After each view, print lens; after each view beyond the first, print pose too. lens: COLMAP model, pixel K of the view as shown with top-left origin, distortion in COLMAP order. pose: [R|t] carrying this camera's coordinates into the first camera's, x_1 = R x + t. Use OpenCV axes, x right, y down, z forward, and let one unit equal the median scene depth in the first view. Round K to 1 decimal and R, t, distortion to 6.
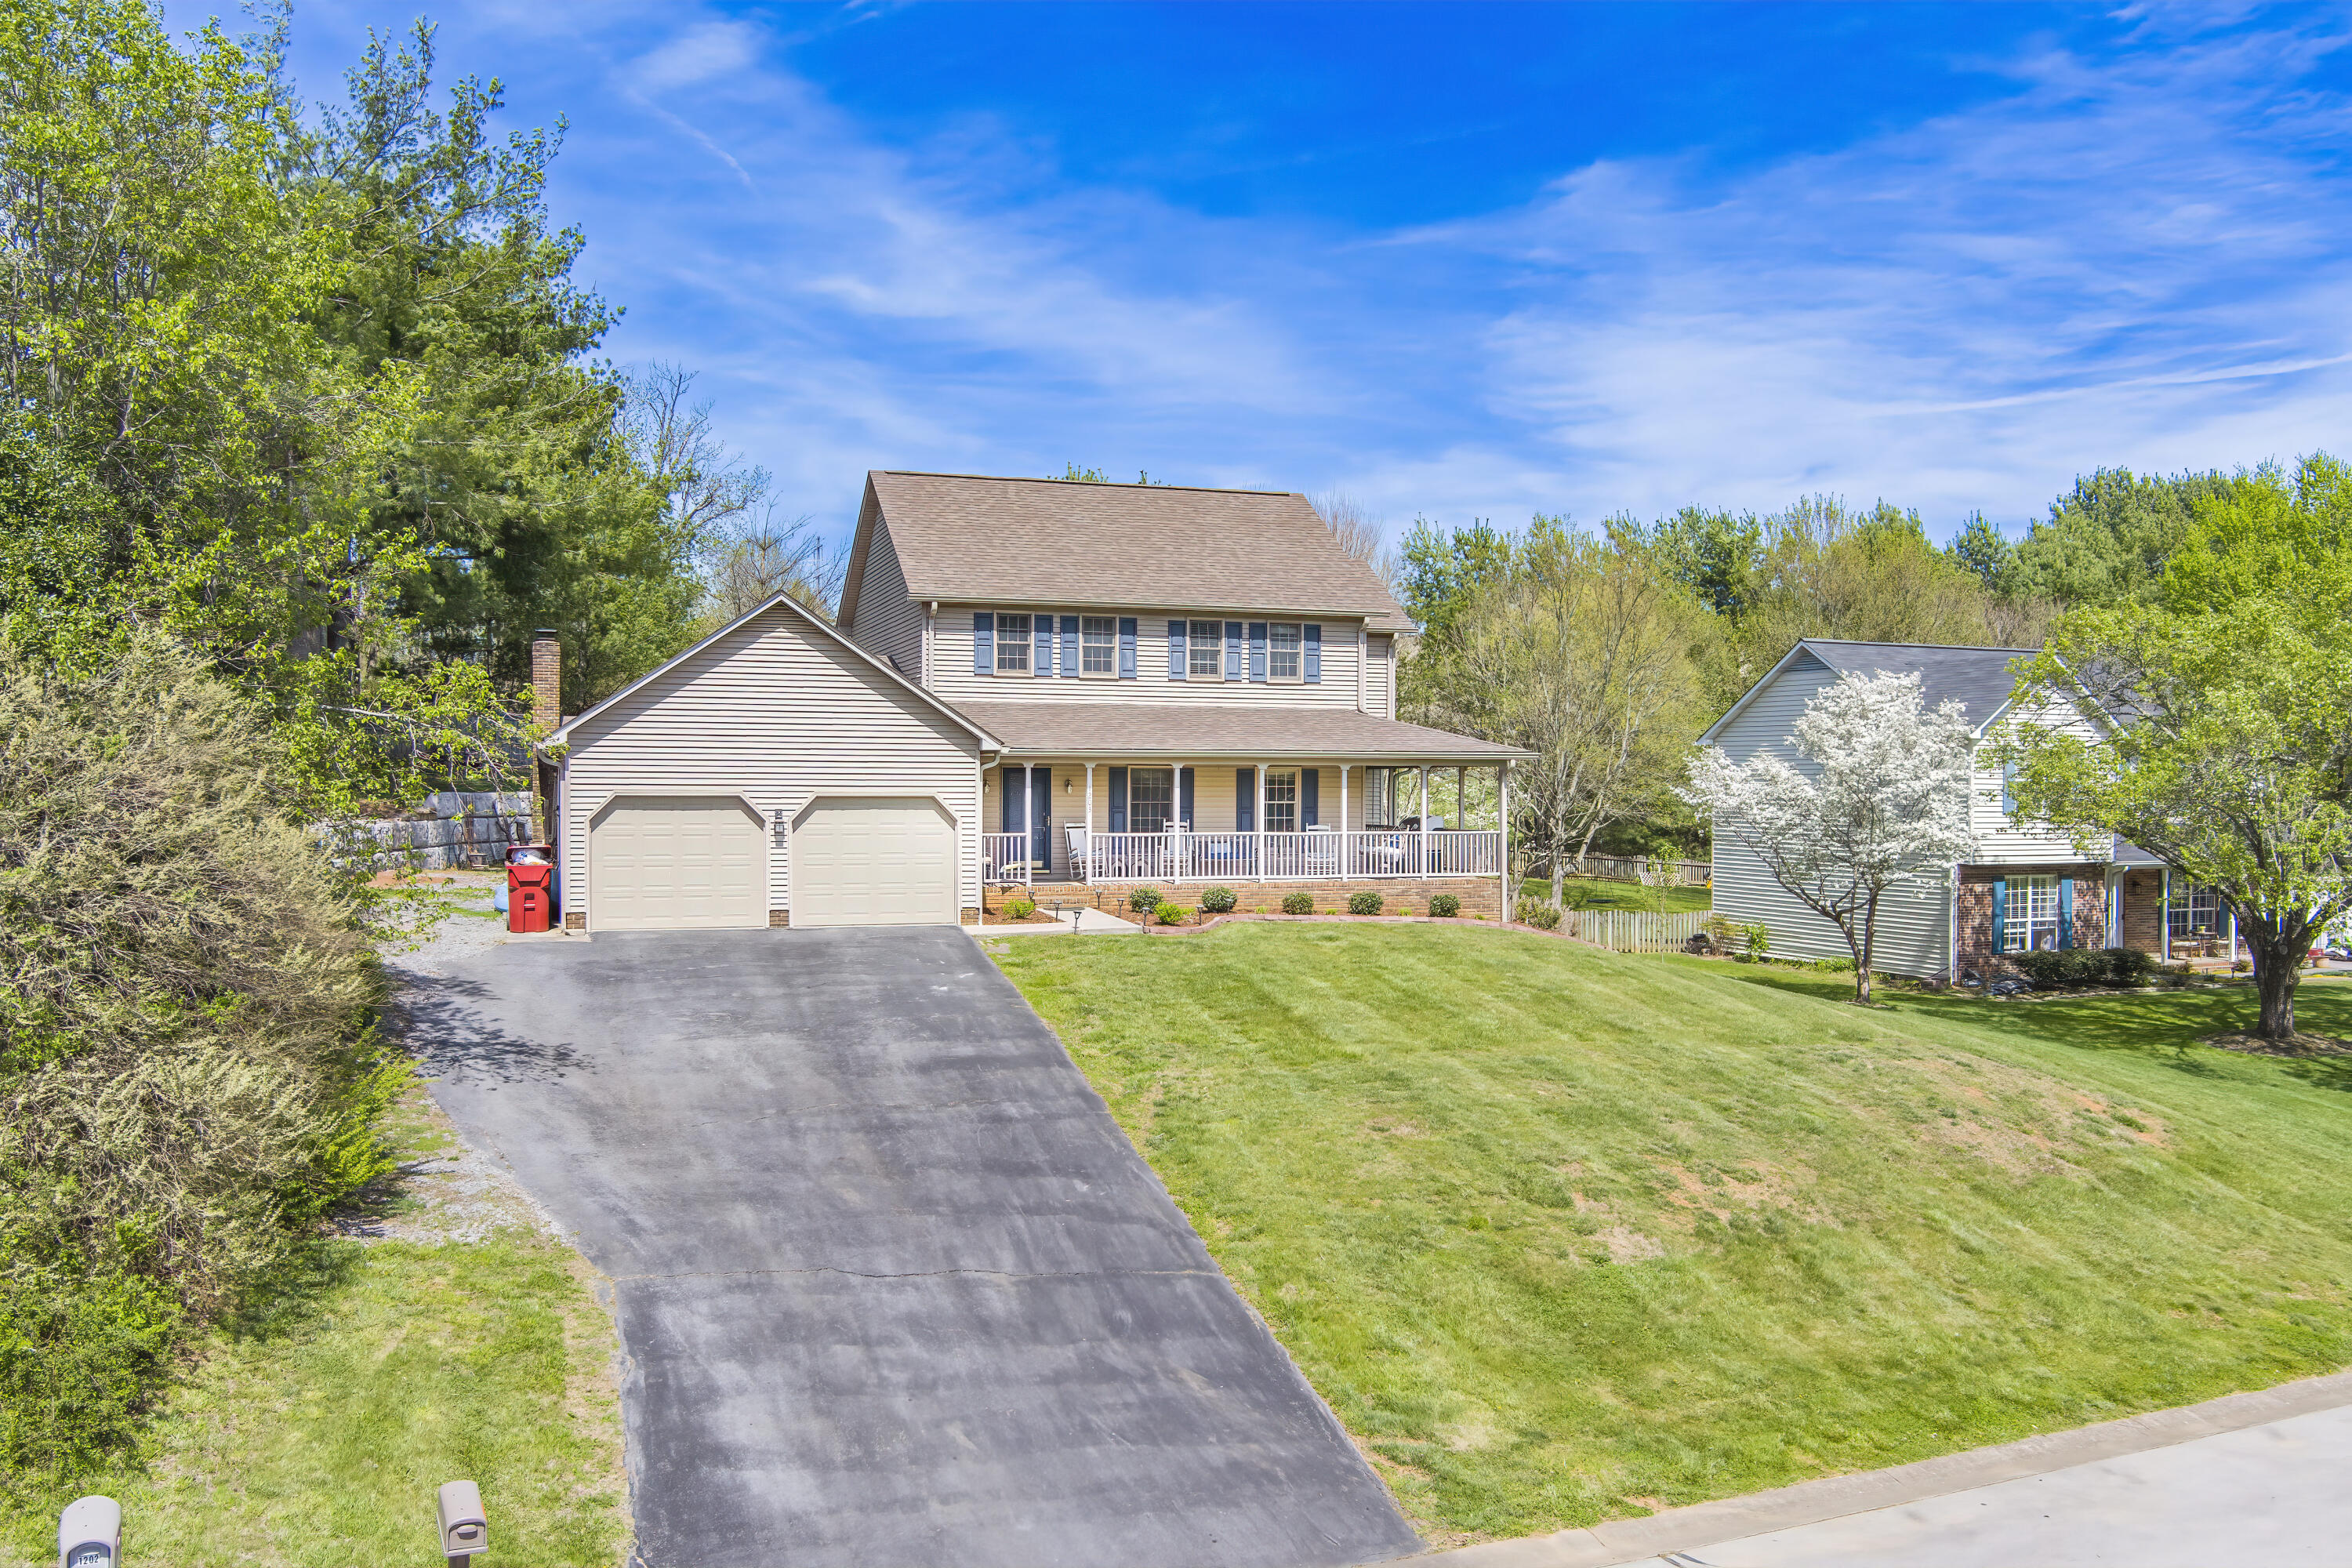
lens RADIAL K [[1896.6, 0, 1172.7], [0, 1896.6, 803.8], [0, 0, 1]] dist [-0.076079, 0.028524]
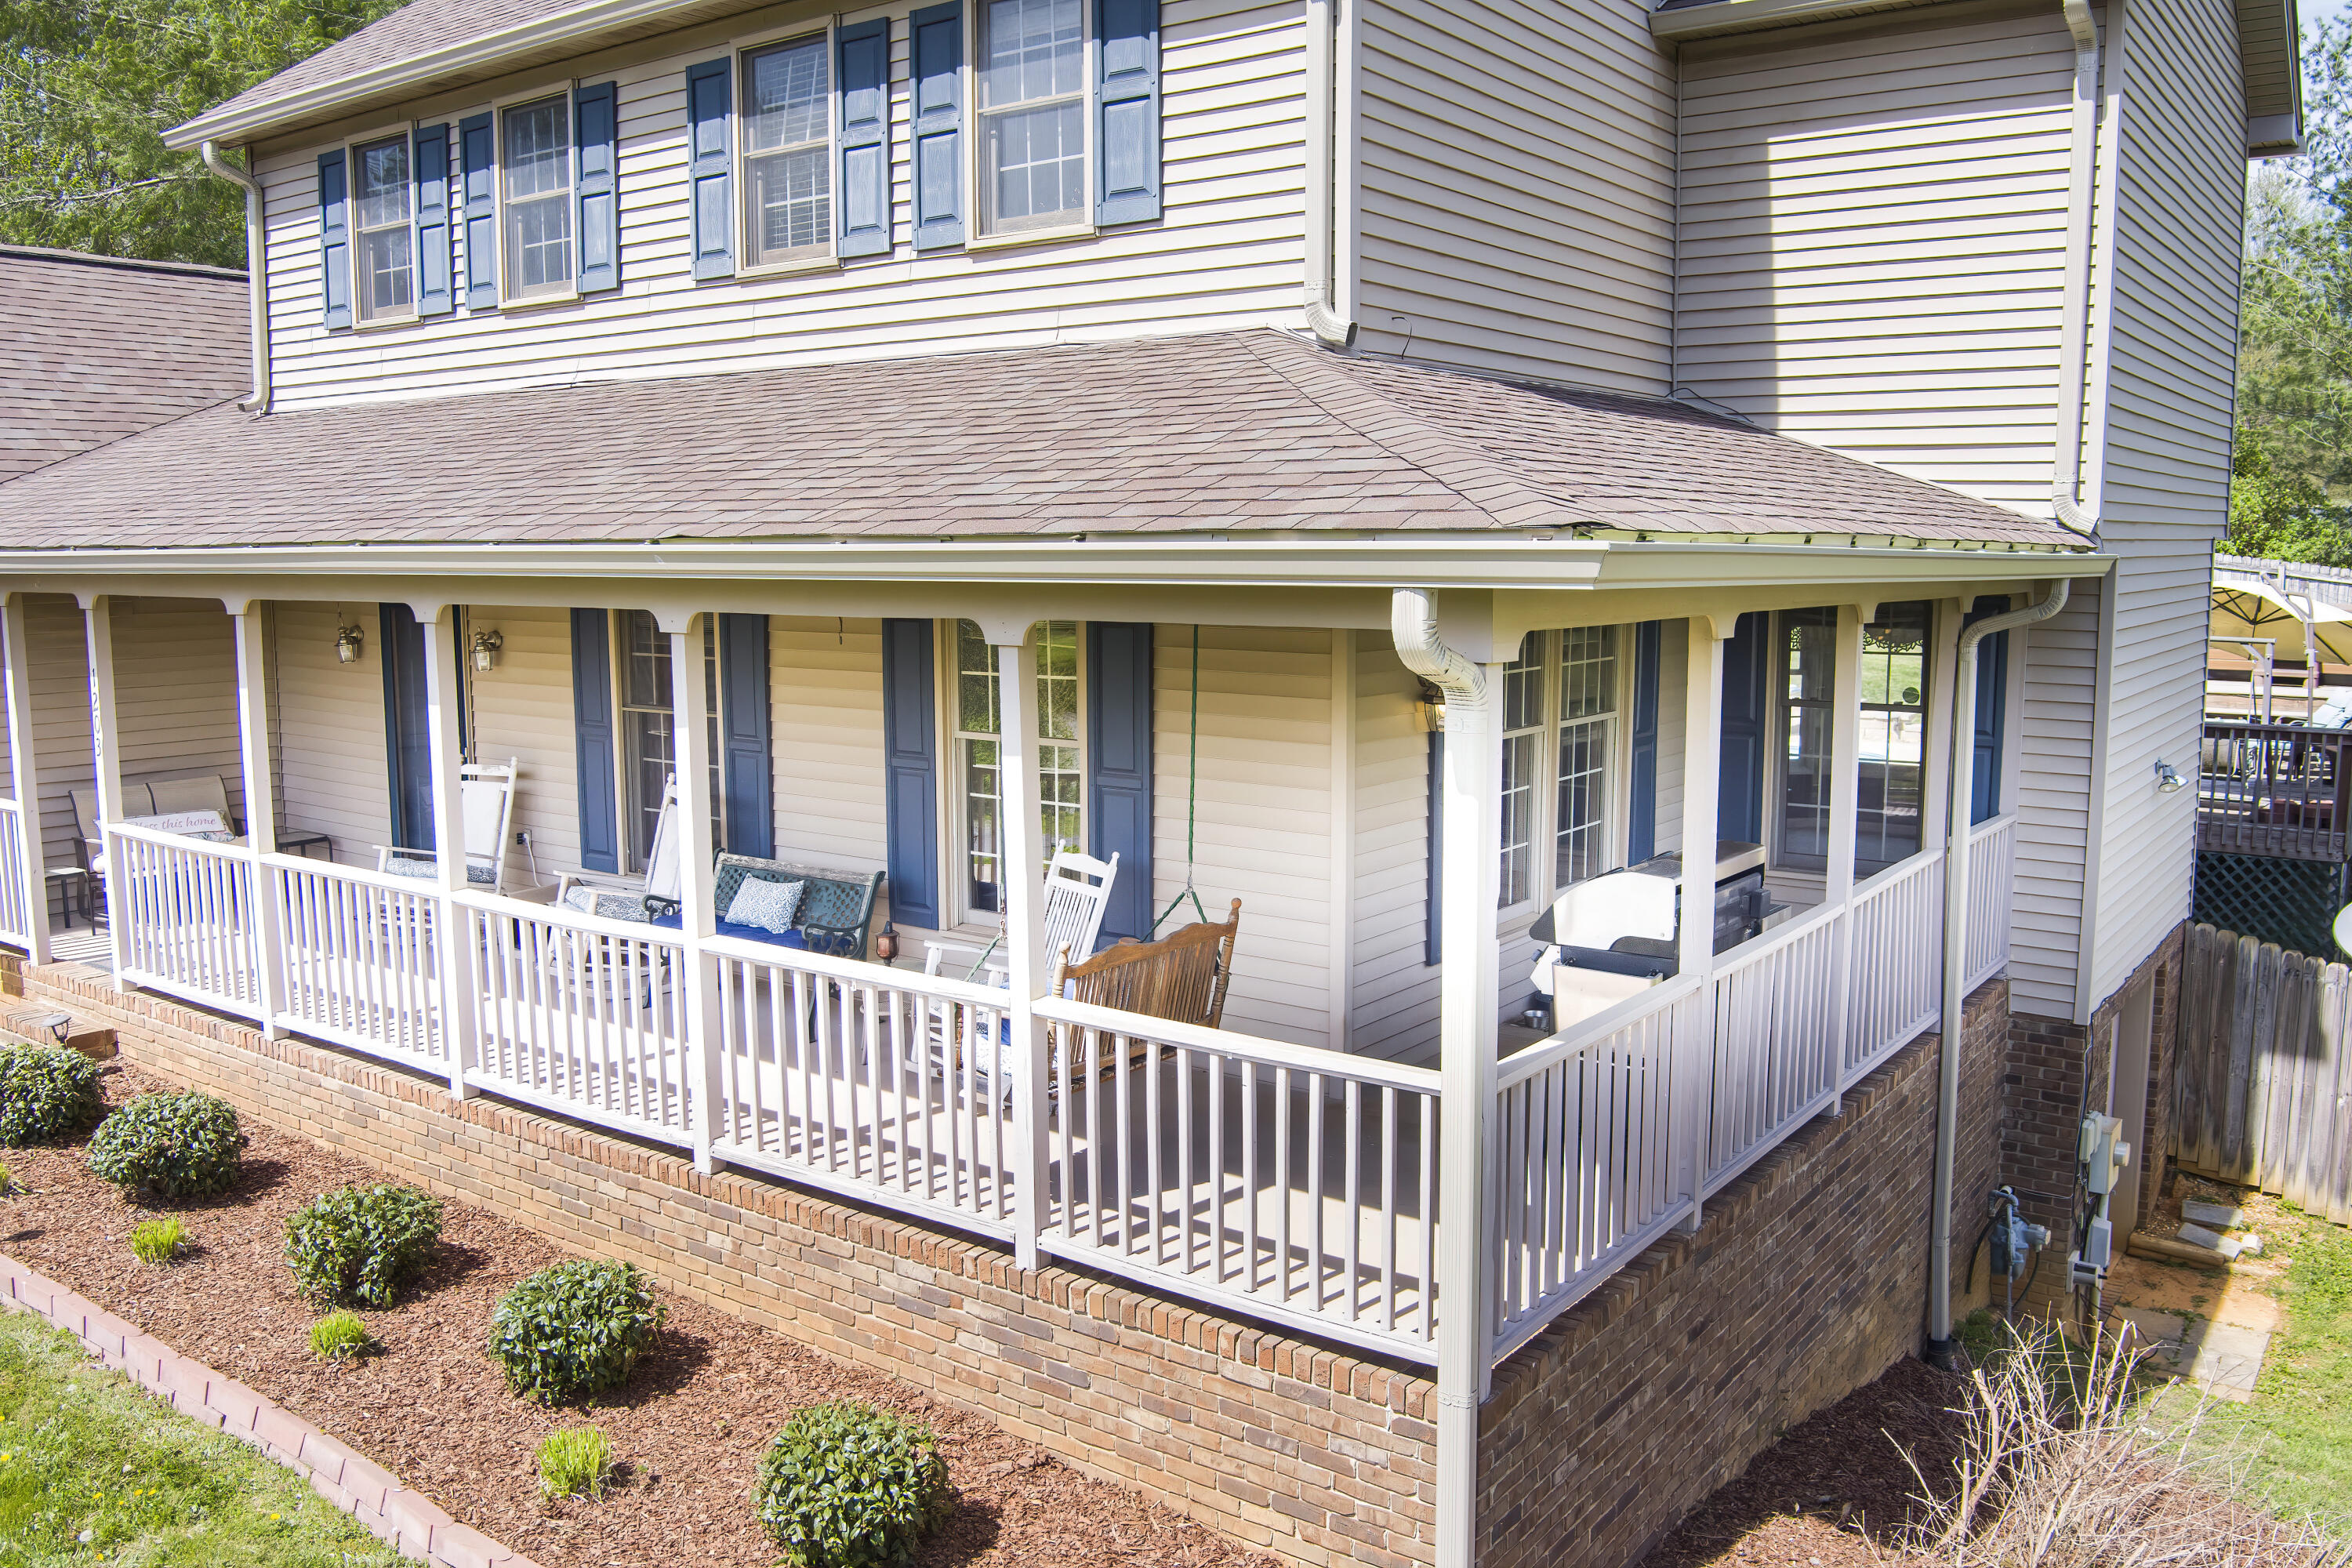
lens RADIAL K [[1896.6, 0, 1172.7], [0, 1896.6, 803.8], [0, 0, 1]] dist [-0.076079, 0.028524]
pose [[0.572550, 0.109606, -0.812510, 0.329469], [-0.002278, 0.991232, 0.132110, -0.030816], [0.819866, -0.073788, 0.567780, 1.074877]]
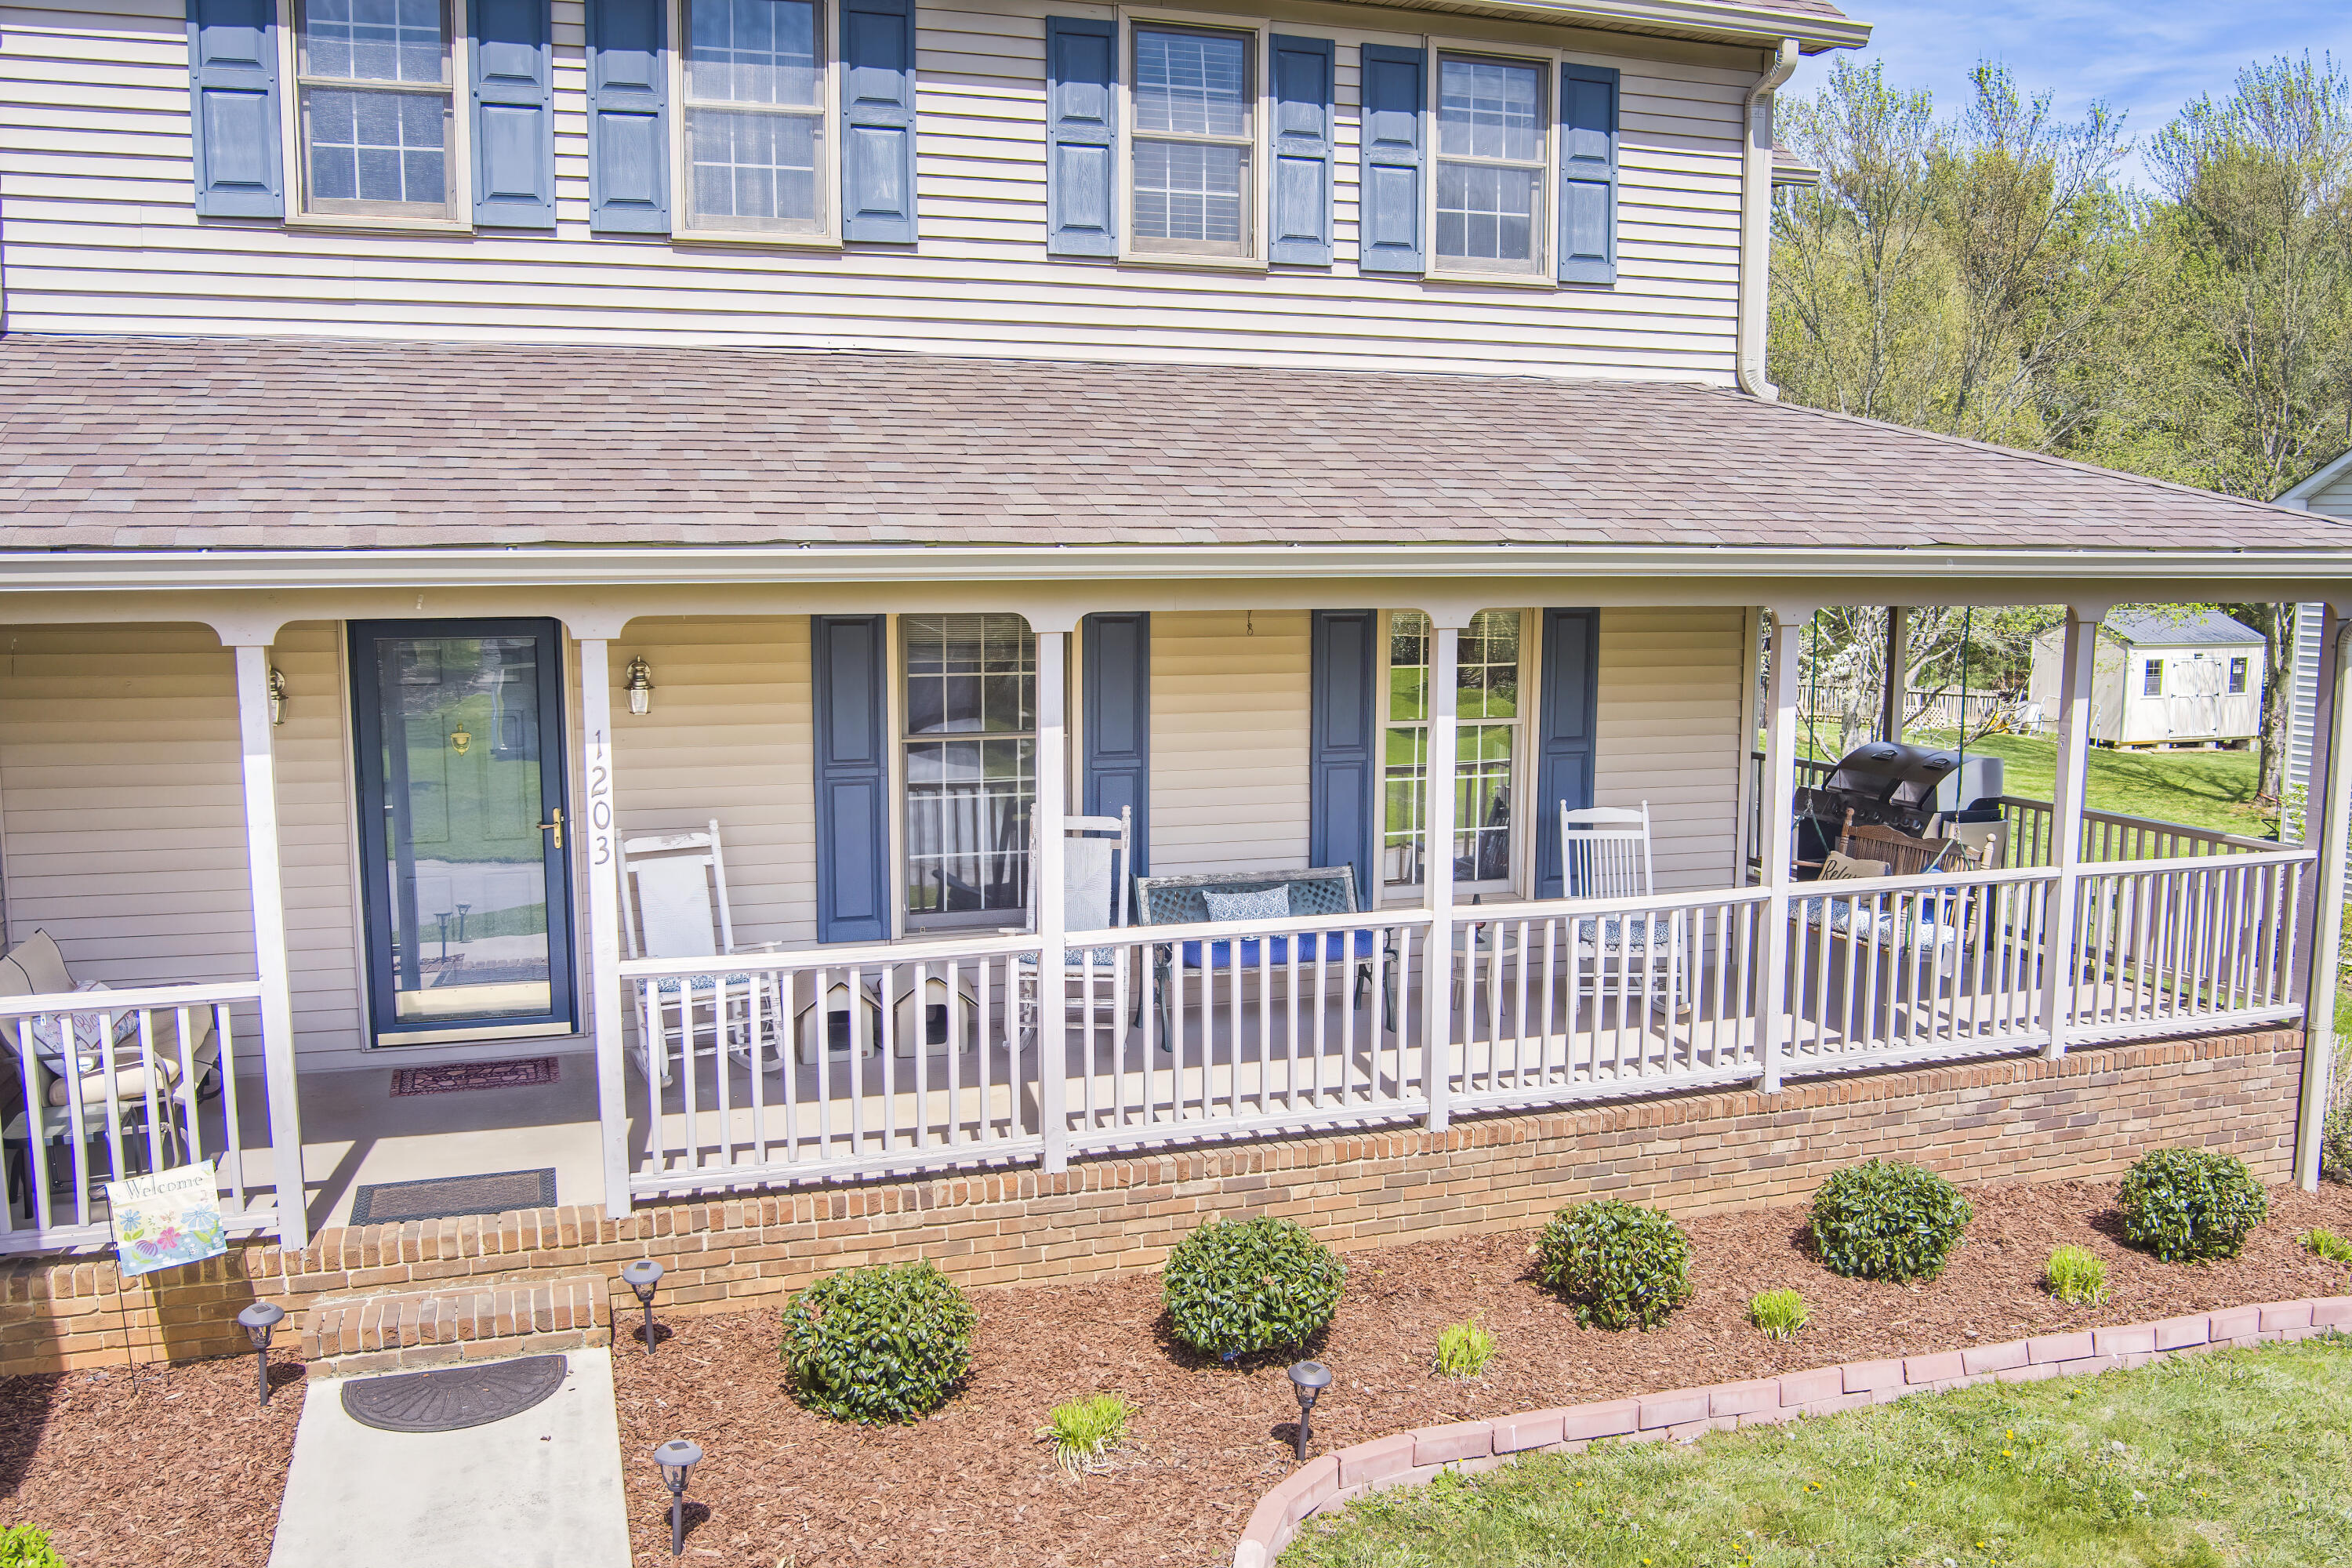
lens RADIAL K [[1896.6, 0, 1172.7], [0, 1896.6, 803.8], [0, 0, 1]] dist [-0.076079, 0.028524]
pose [[0.999982, -0.002364, -0.005555, 0.018954], [0.003020, 0.992625, 0.121191, -0.027782], [0.005227, -0.121205, 0.992614, 0.890515]]
